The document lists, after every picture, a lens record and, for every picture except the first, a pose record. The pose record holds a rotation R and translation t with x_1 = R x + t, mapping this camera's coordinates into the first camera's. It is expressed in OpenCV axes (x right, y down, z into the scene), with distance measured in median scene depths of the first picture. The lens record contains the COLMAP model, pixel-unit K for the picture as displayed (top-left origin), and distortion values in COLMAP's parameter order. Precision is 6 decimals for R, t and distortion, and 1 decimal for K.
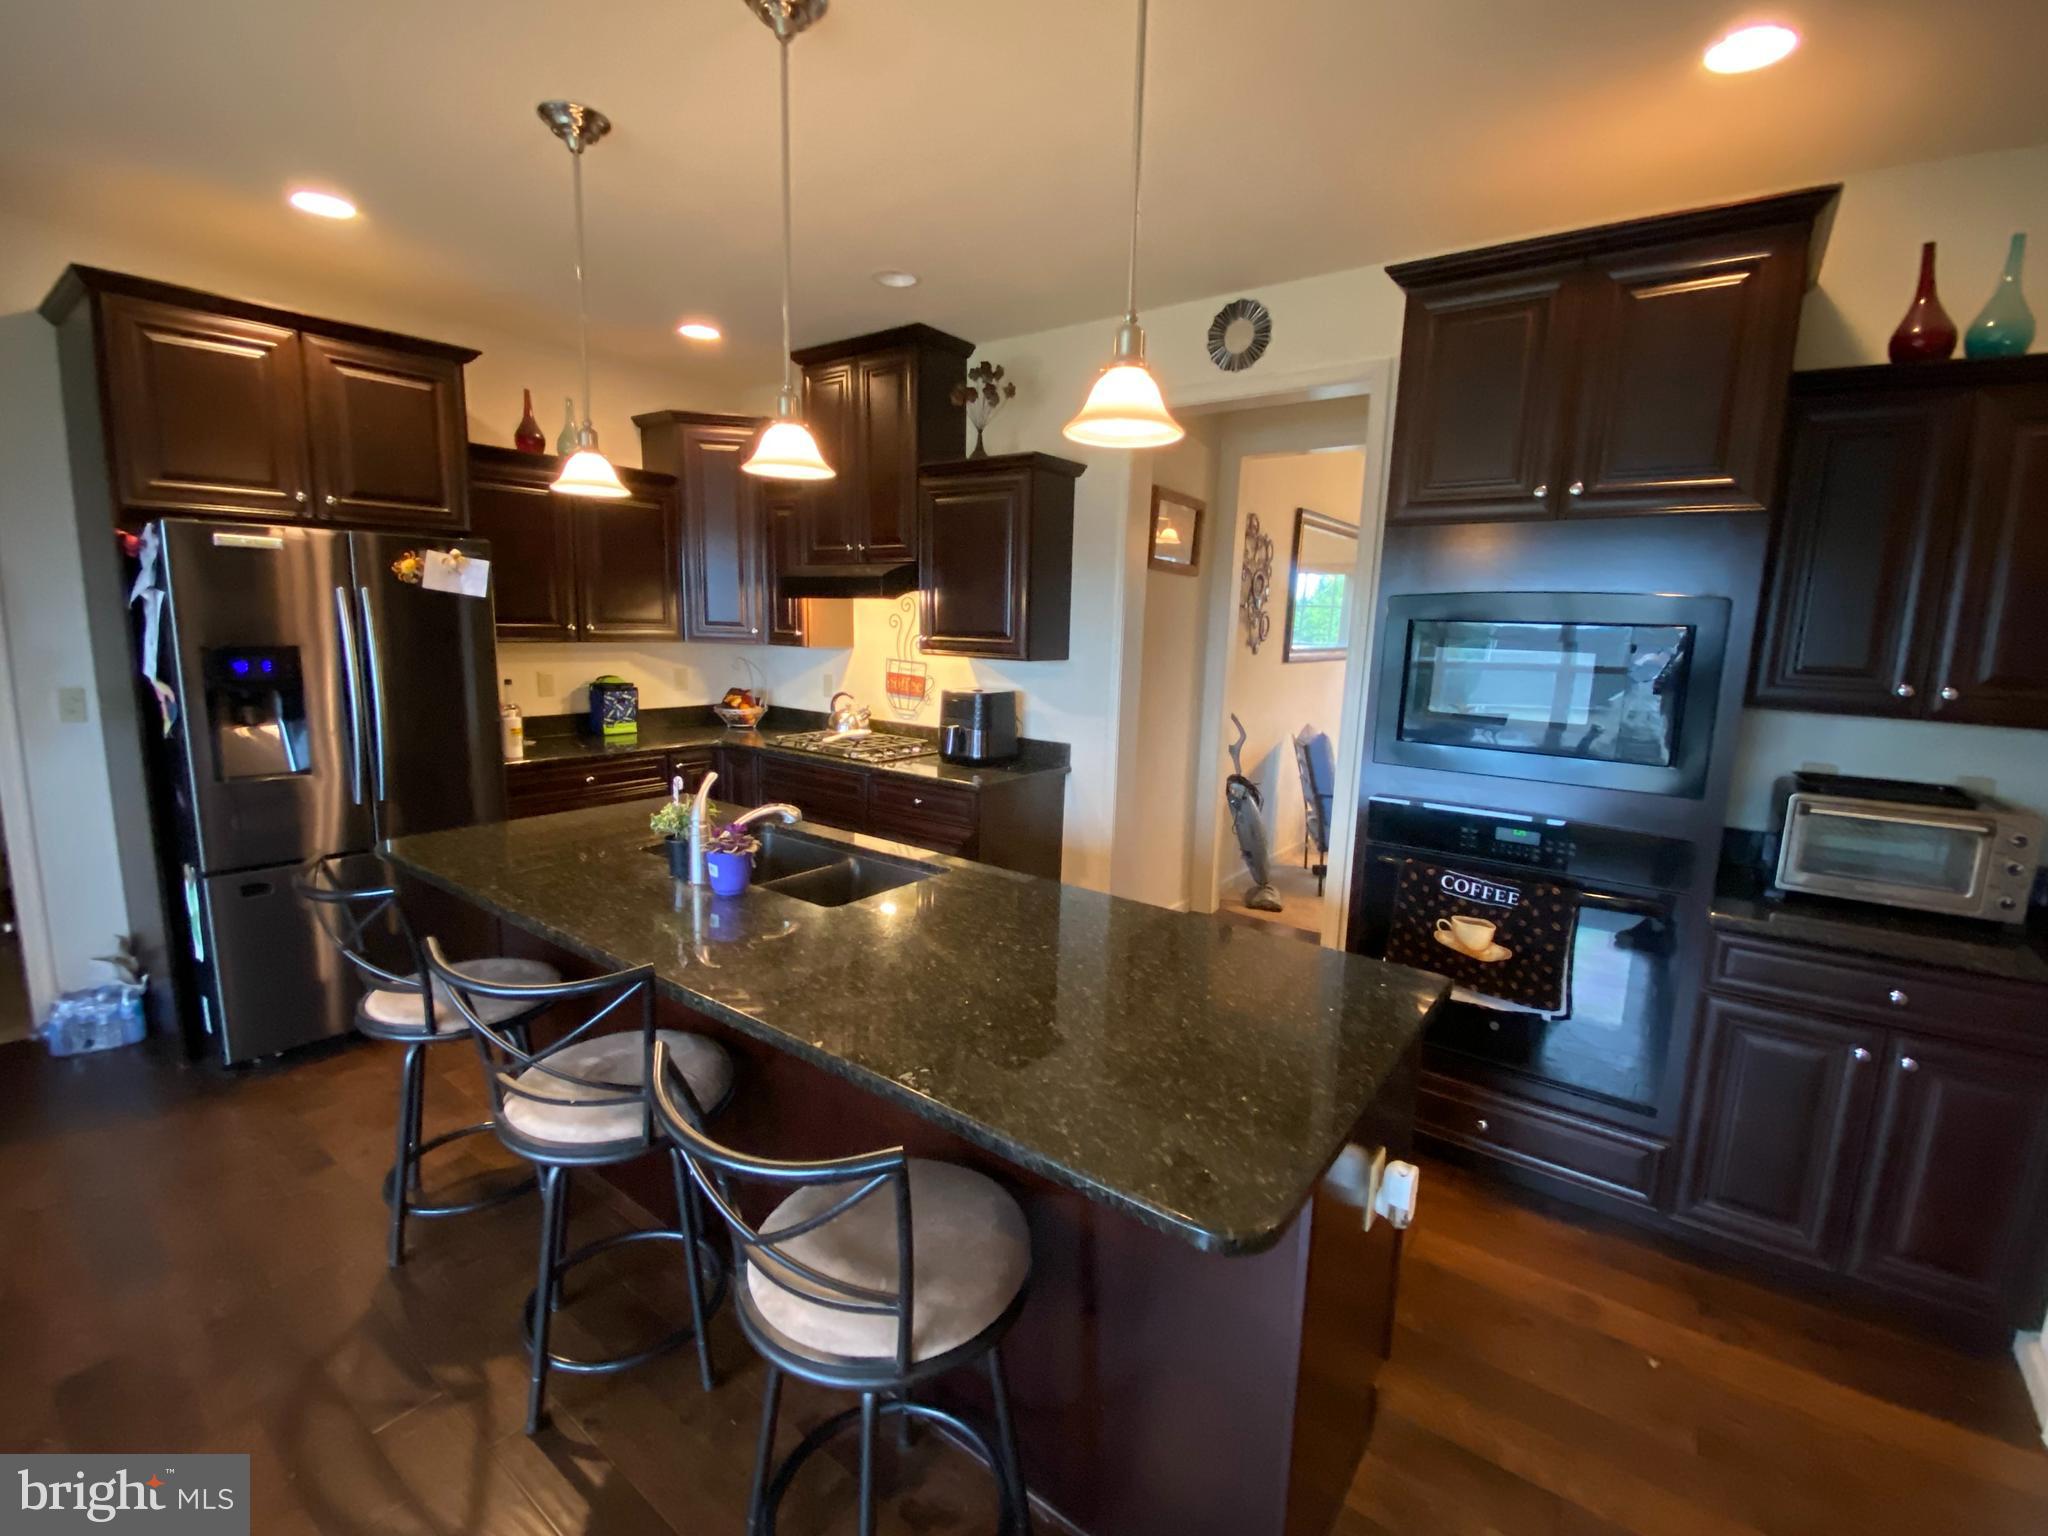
lens RADIAL K [[892.6, 0, 1028.6], [0, 892.6, 763.5], [0, 0, 1]] dist [0.024526, -0.023275]
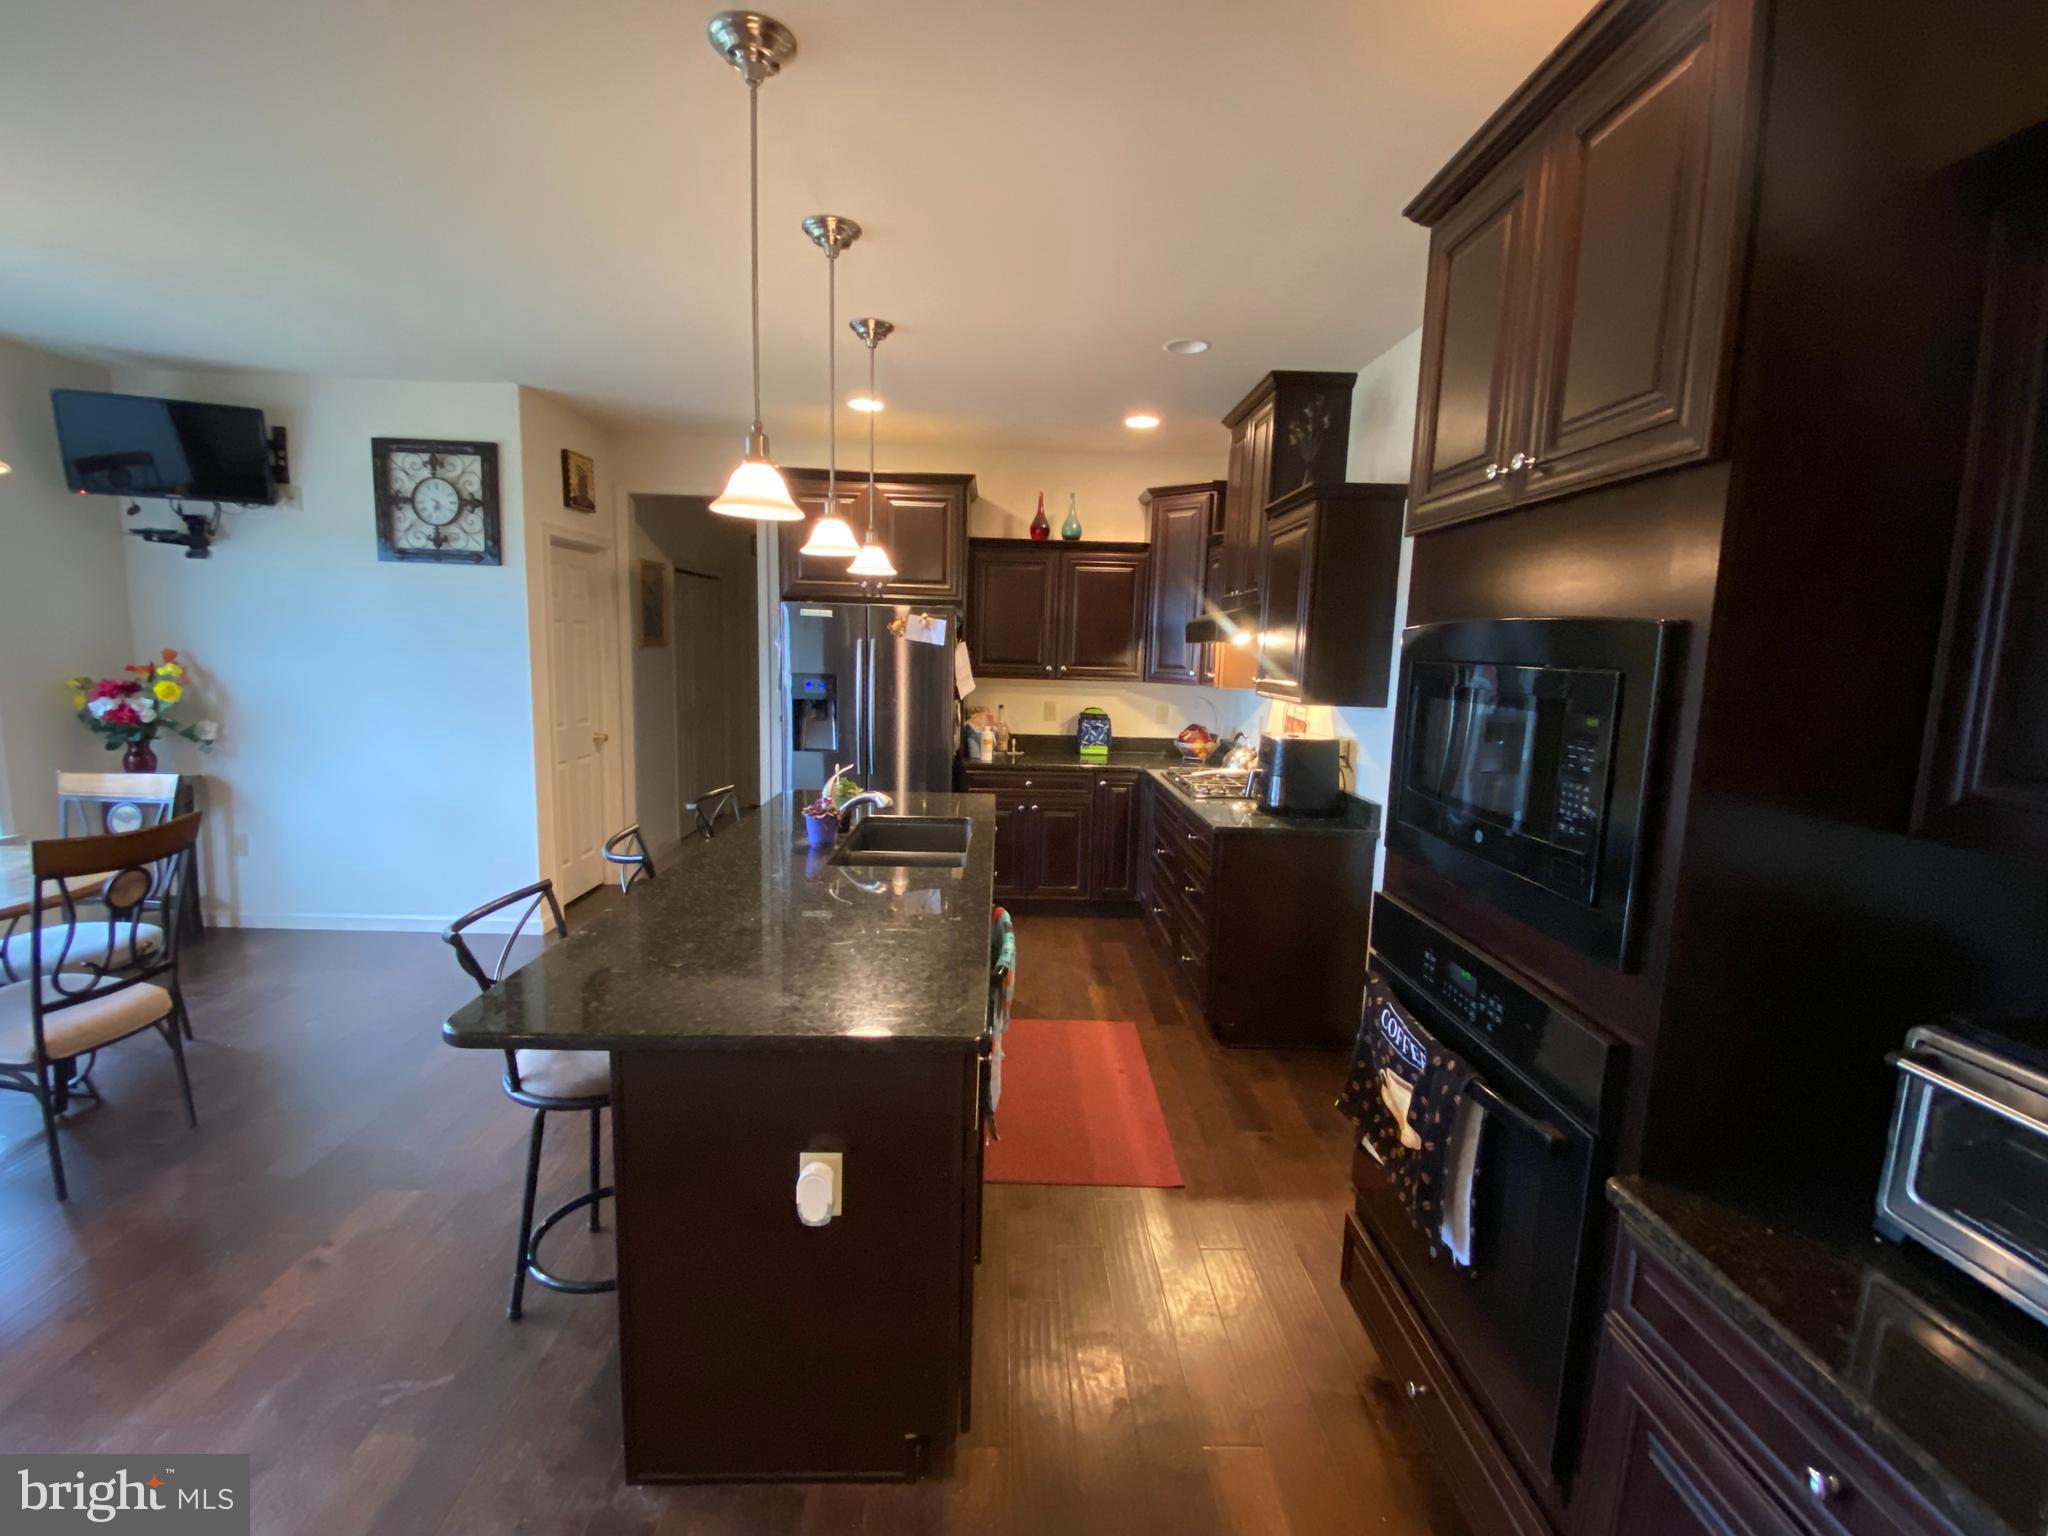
lens RADIAL K [[889.0, 0, 1028.8], [0, 889.0, 763.7], [0, 0, 1]] dist [0.032515, -0.030663]
pose [[0.624986, 0.094360, -0.774912, 0.626382], [-0.136082, 0.990638, 0.010875, -0.030629], [0.768684, 0.098655, 0.631975, 0.227011]]
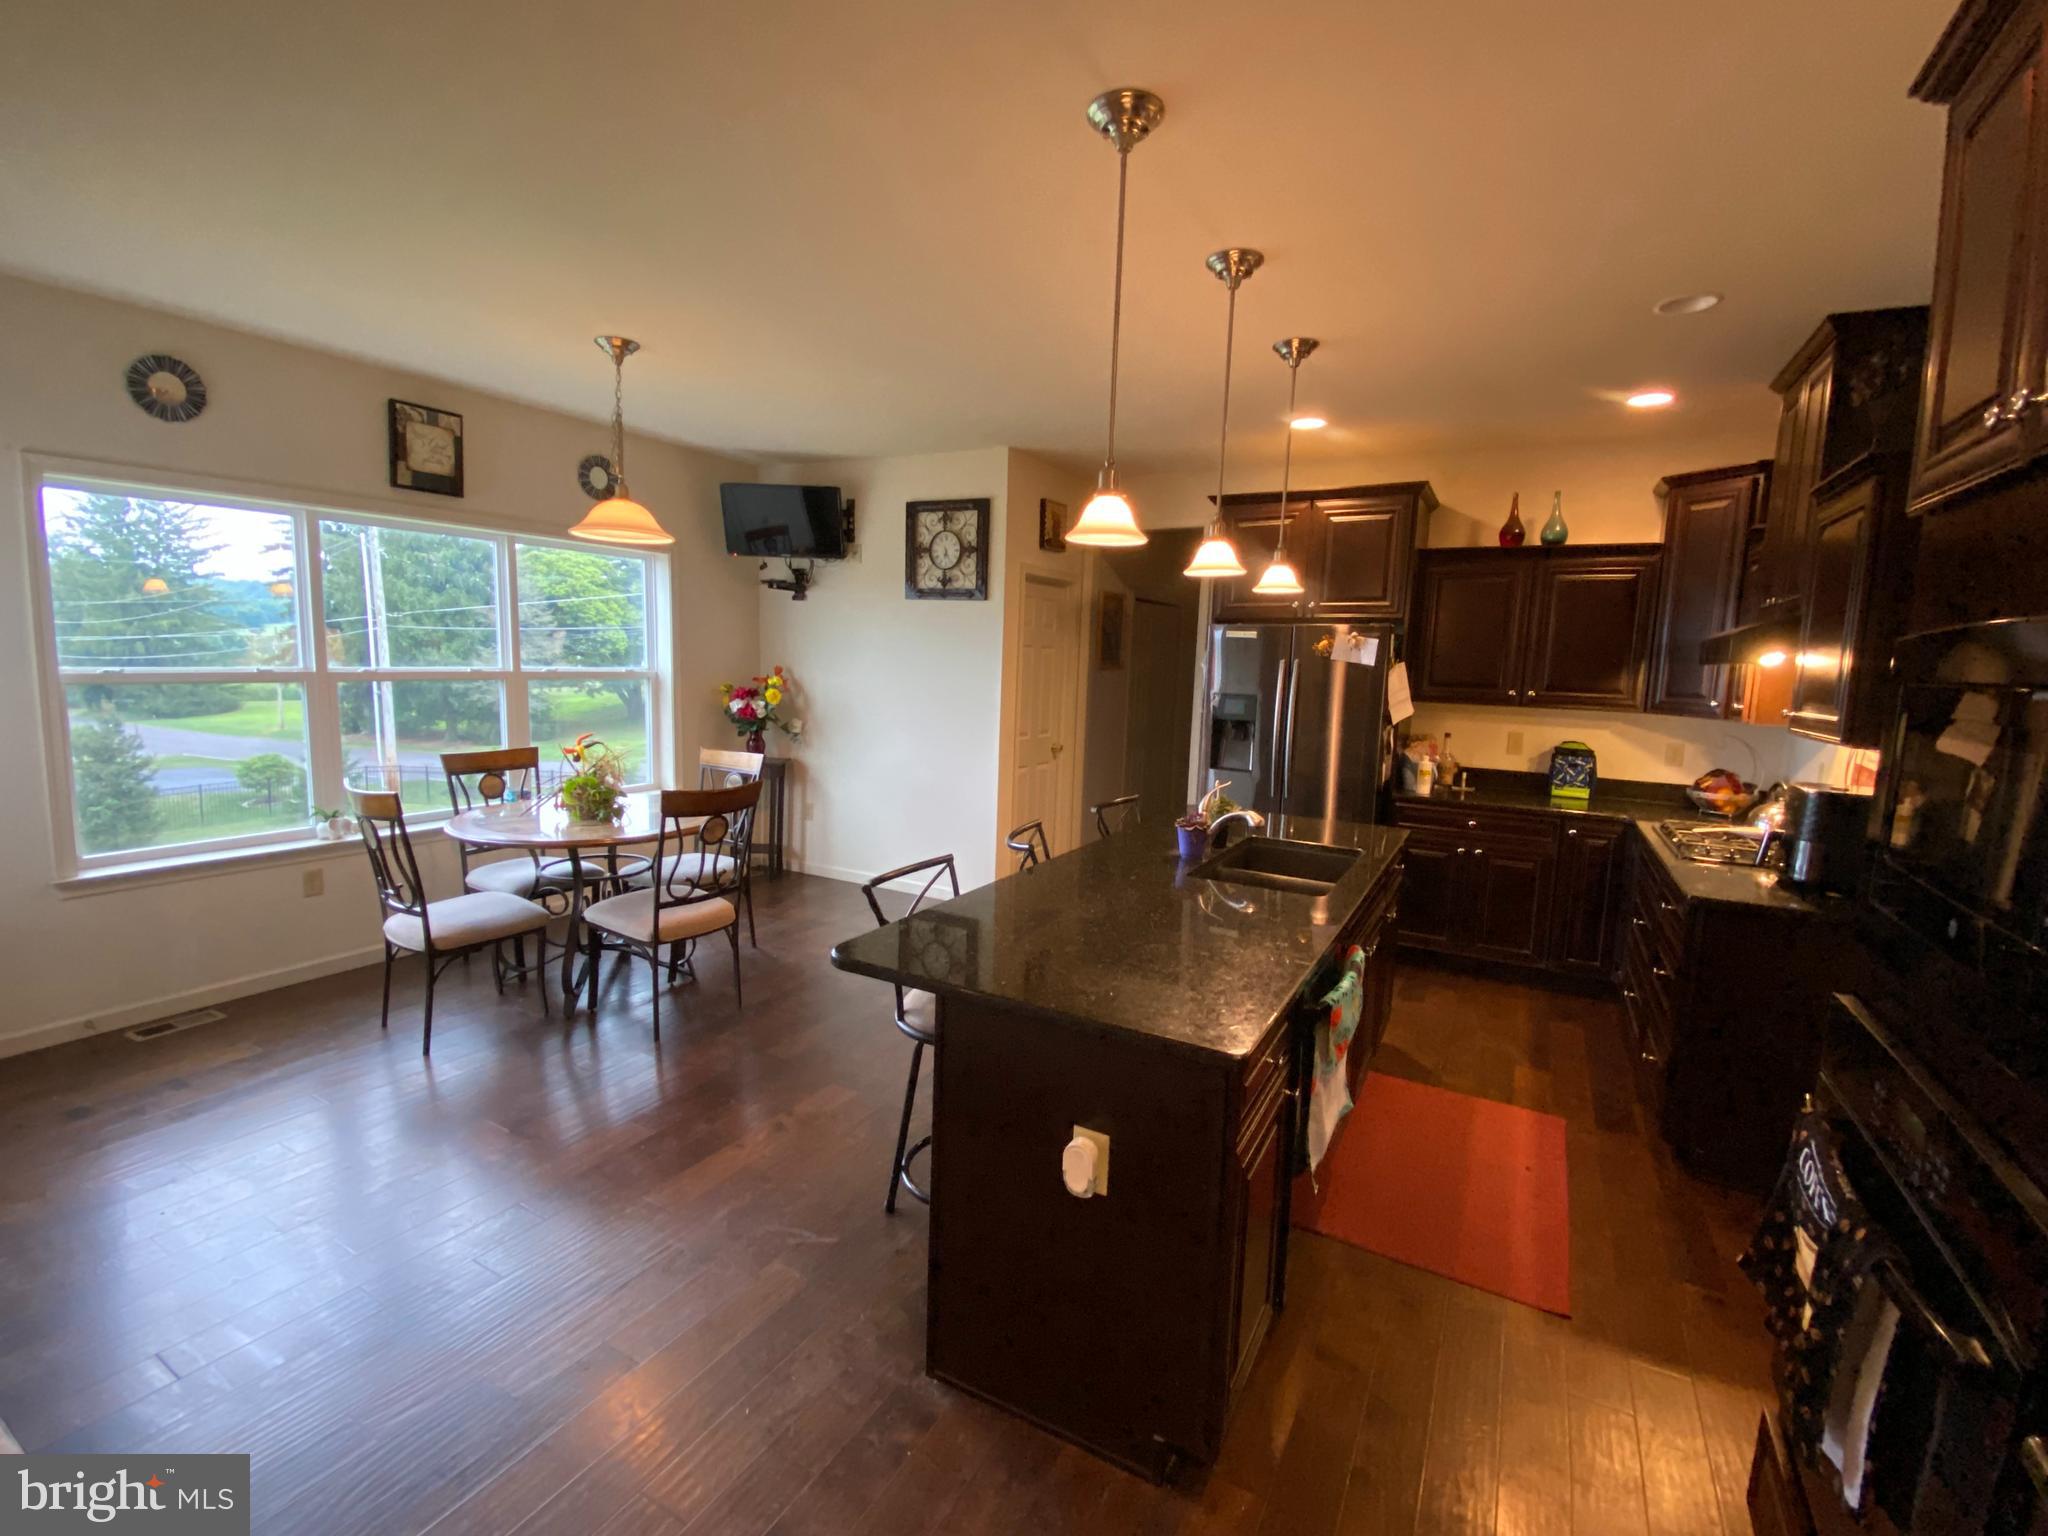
lens RADIAL K [[889.8, 0, 1023.2], [0, 889.8, 761.4], [0, 0, 1]] dist [0.051235, -0.047860]
pose [[0.133374, 0.094533, -0.986547, 0.690952], [-0.186423, 0.980064, 0.068708, -0.039499], [0.973374, 0.174751, 0.148339, 0.320262]]
